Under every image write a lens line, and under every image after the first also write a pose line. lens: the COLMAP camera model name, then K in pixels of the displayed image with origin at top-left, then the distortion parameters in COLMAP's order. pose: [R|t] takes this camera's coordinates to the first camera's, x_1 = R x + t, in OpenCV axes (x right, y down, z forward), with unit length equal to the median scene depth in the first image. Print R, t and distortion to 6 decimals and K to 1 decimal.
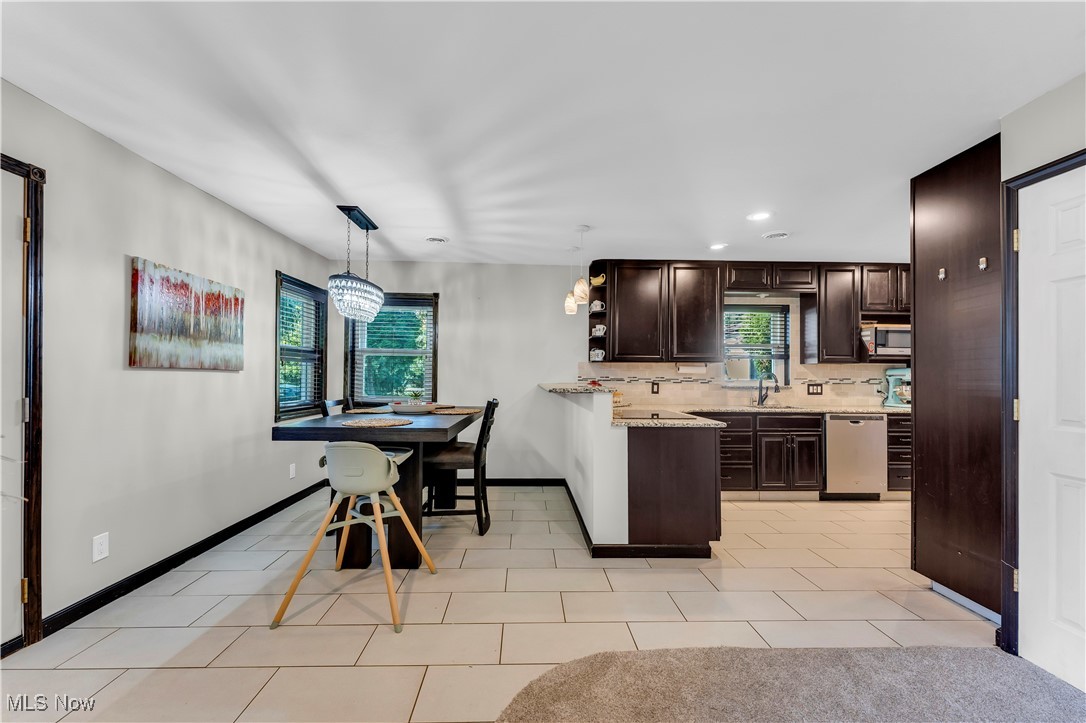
lens RADIAL K [[436.2, 0, 538.4], [0, 436.2, 371.8], [0, 0, 1]] dist [0.000203, -0.000001]
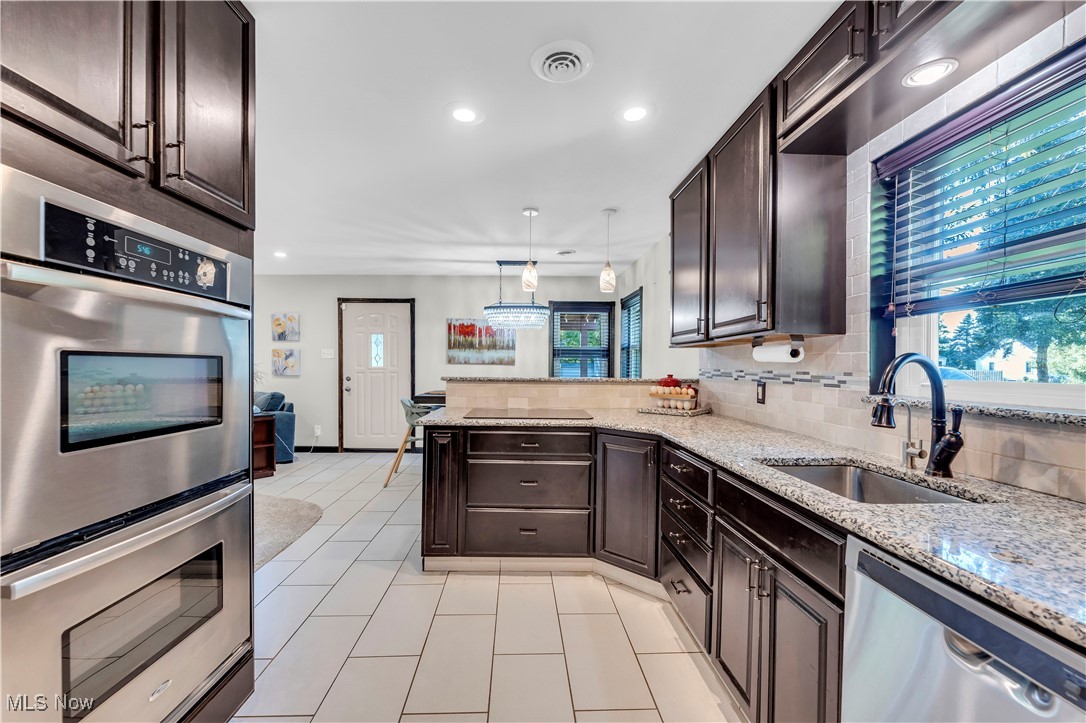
lens RADIAL K [[436.2, 0, 538.4], [0, 436.2, 371.8], [0, 0, 1]] dist [0.000203, -0.000001]
pose [[0.011071, 0.004265, -0.999930, 1.166878], [-0.005421, 0.999976, 0.004205, 0.019599], [0.999924, 0.005374, 0.011094, 1.120413]]
